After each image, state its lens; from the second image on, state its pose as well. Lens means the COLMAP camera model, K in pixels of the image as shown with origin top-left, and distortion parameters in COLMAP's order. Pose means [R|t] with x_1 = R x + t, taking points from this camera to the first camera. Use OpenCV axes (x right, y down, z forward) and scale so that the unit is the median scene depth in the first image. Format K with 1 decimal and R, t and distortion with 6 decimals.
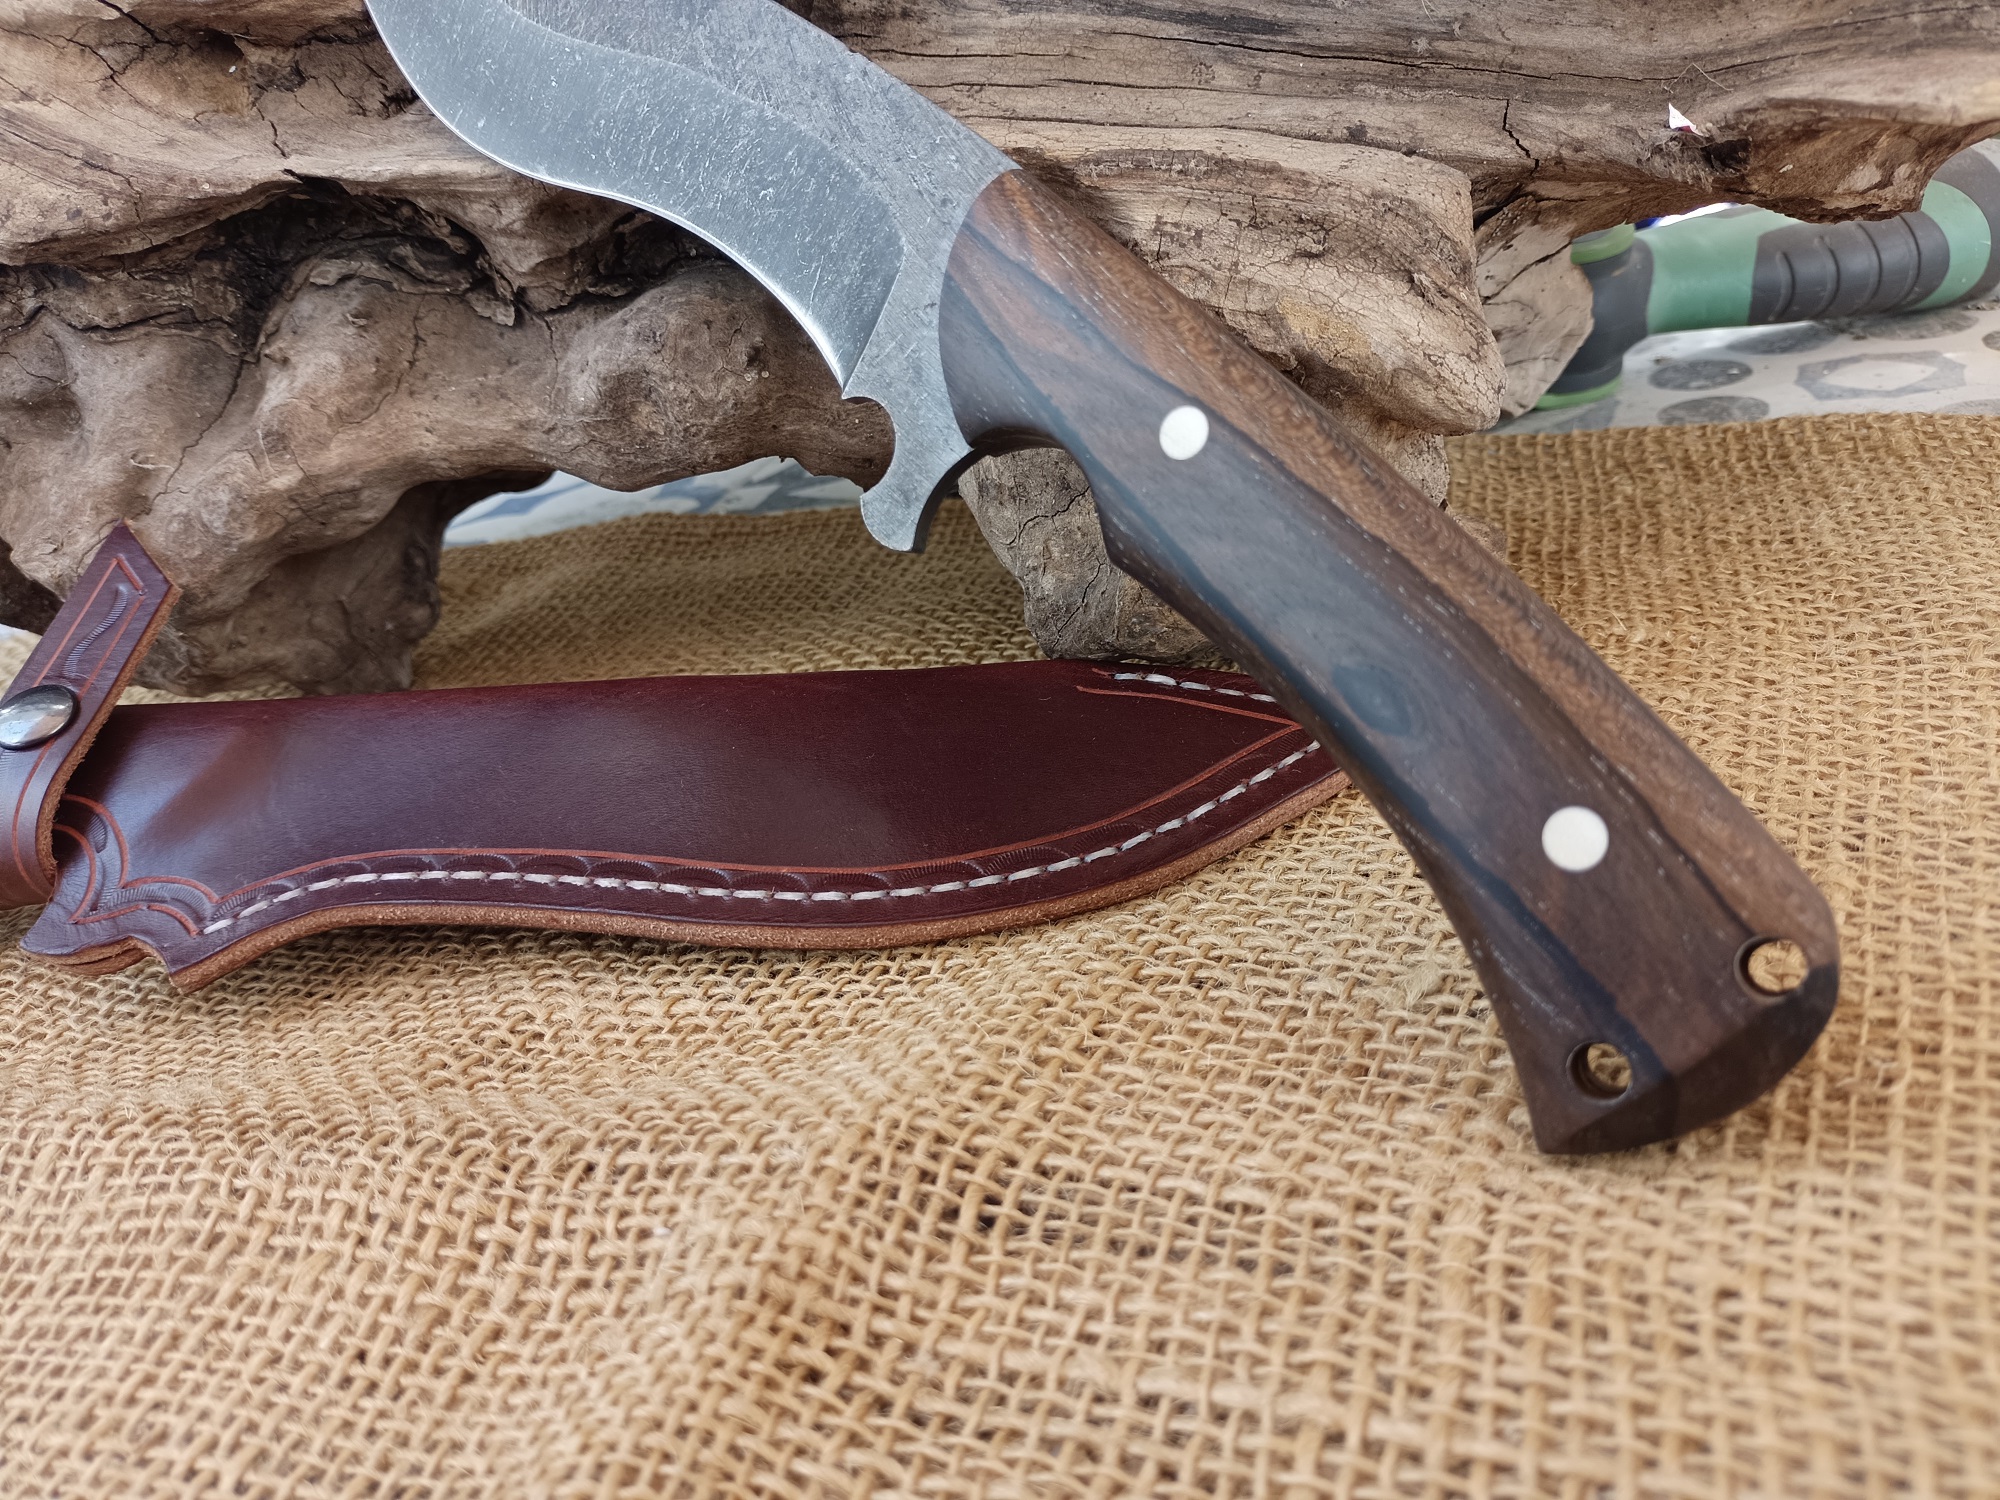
lens RADIAL K [[1524.3, 0, 986.8], [0, 1524.3, 740.5], [0, 0, 1]] dist [-0.012108, -0.009523]
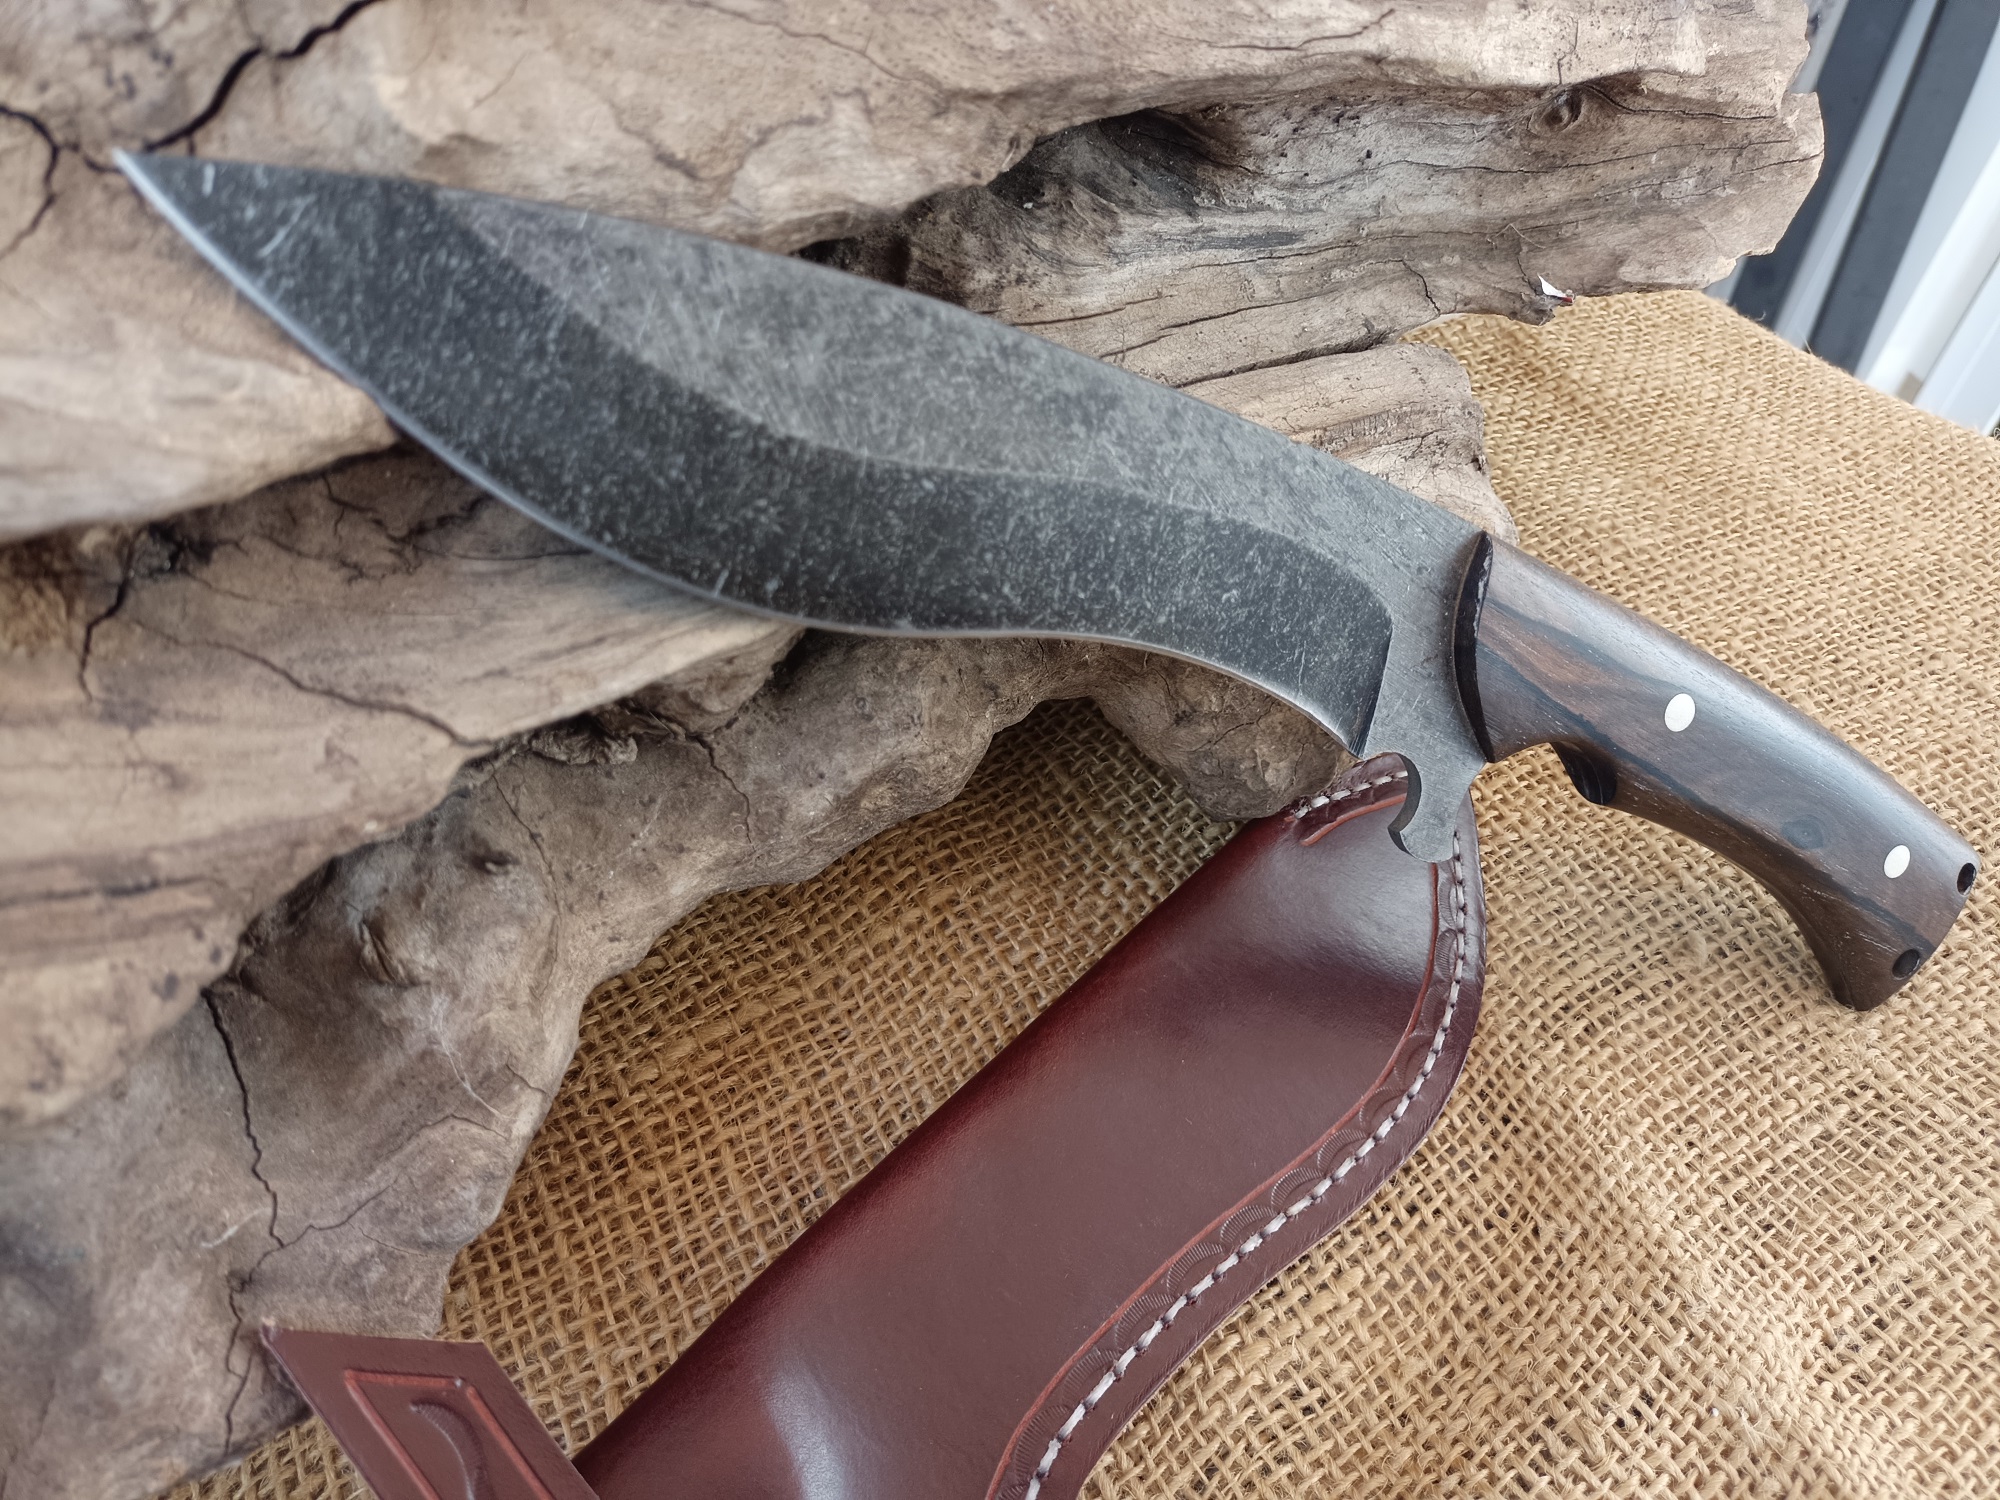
lens RADIAL K [[1505.2, 0, 984.1], [0, 1505.2, 743.8], [0, 0, 1]] dist [0.039317, -0.061326]
pose [[0.566606, -0.461031, 0.682941, -0.871937], [0.235953, 0.884896, 0.401604, -0.652764], [-0.789483, -0.066409, 0.610169, 0.496603]]
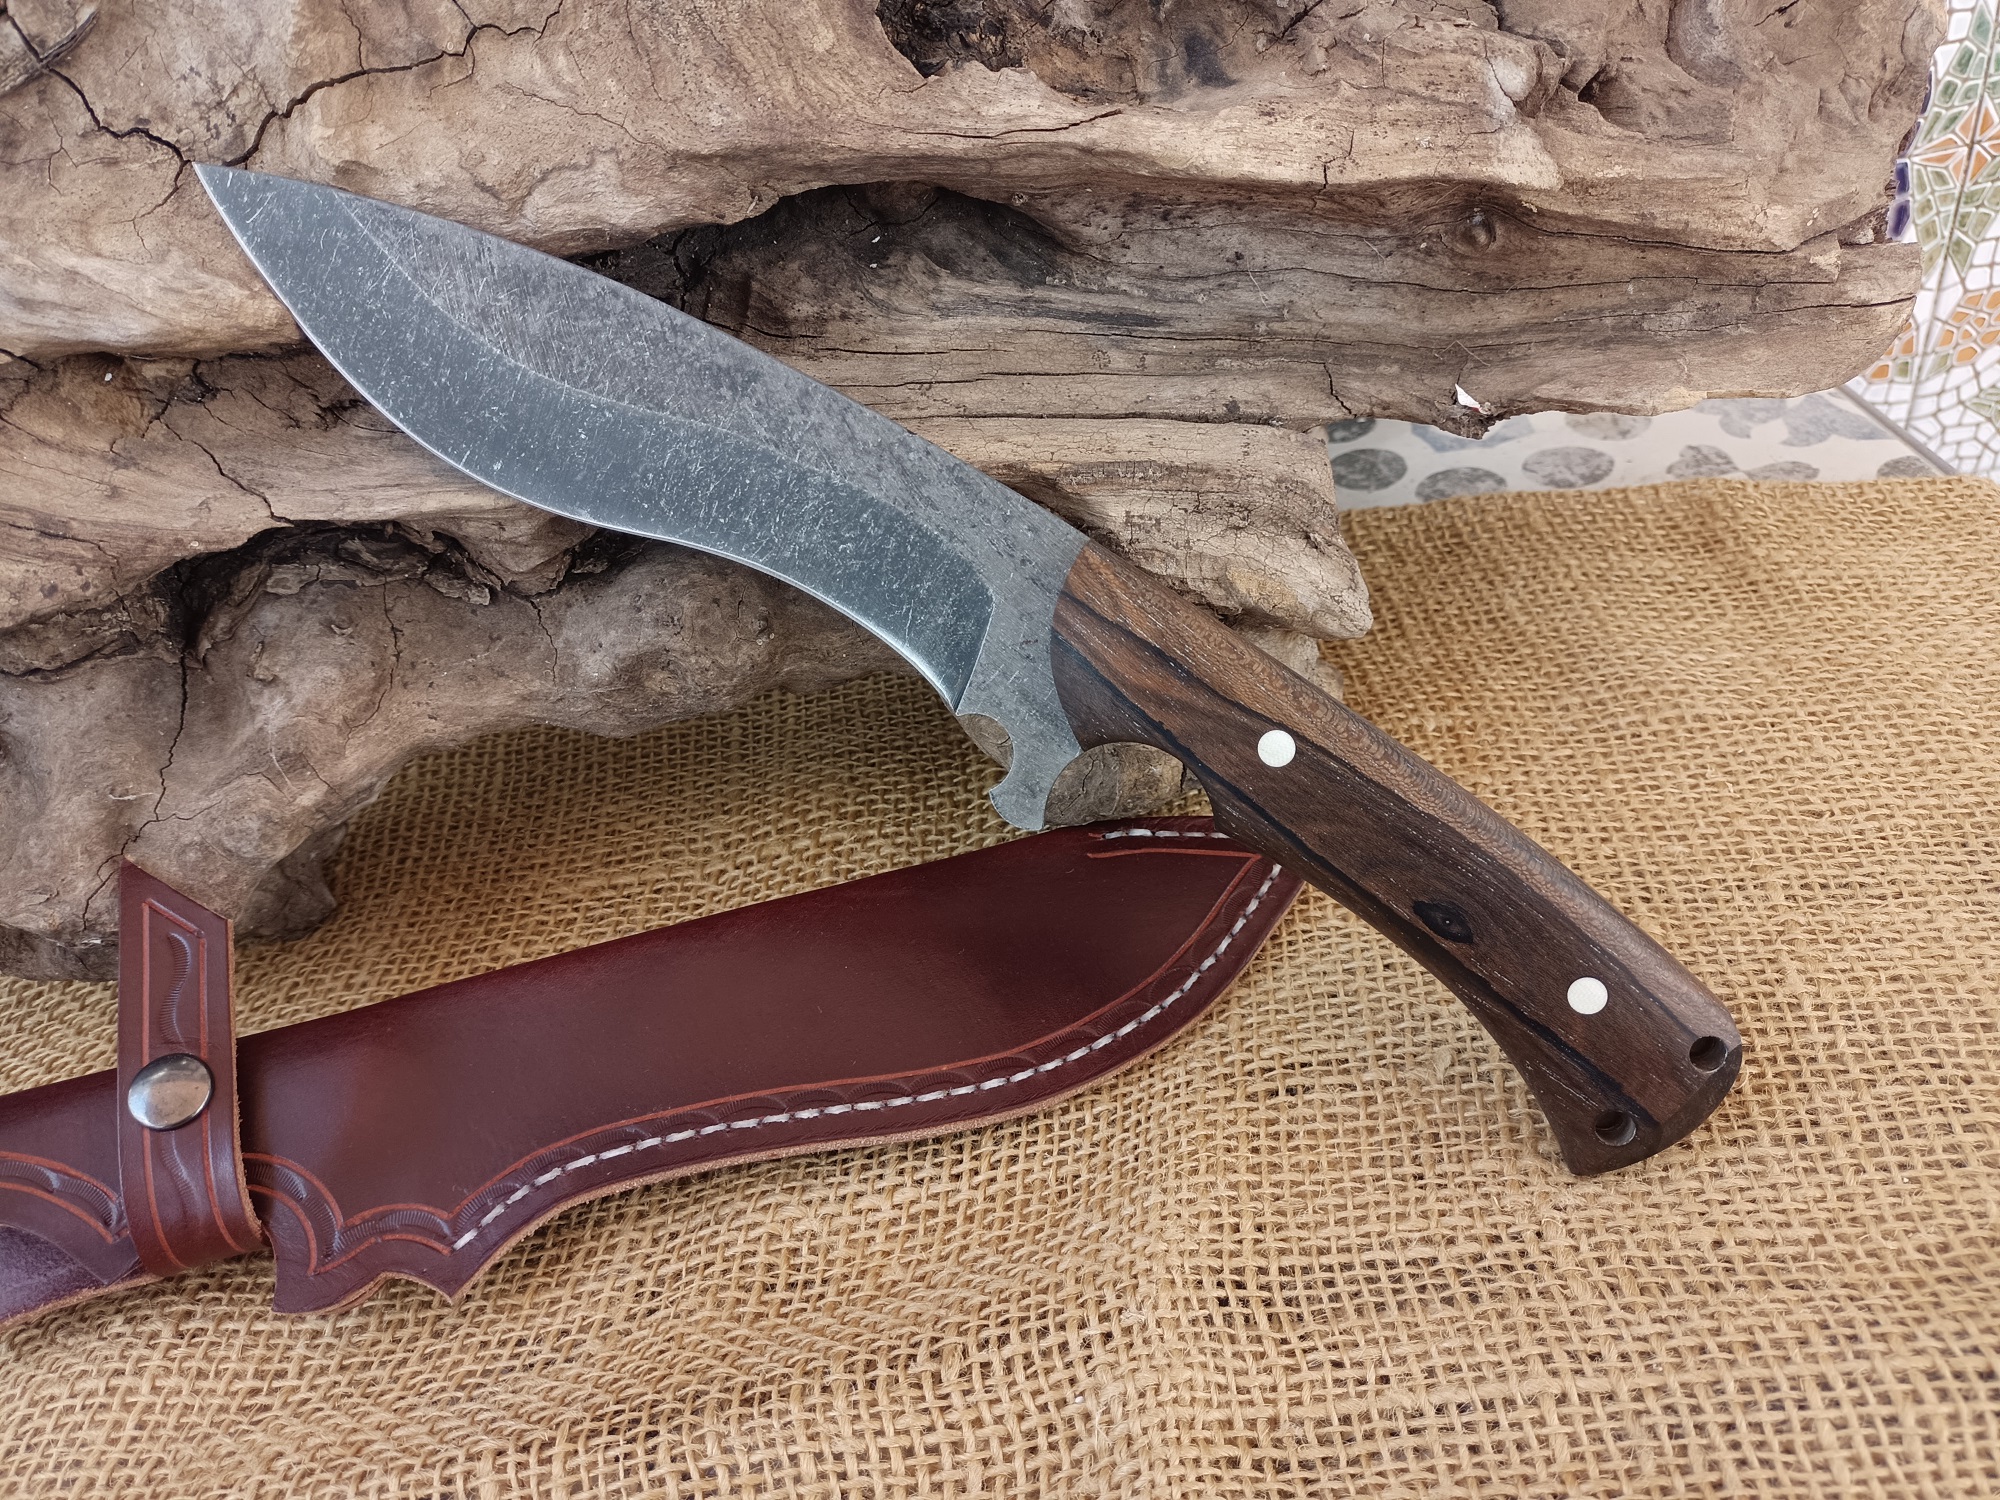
lens RADIAL K [[1505.2, 0, 984.1], [0, 1505.2, 743.8], [0, 0, 1]] dist [0.039317, -0.061326]
pose [[0.922096, -0.199029, 0.331853, -0.441821], [0.155038, 0.975765, 0.154423, -0.349872], [-0.354545, -0.090942, 0.930606, -0.161241]]
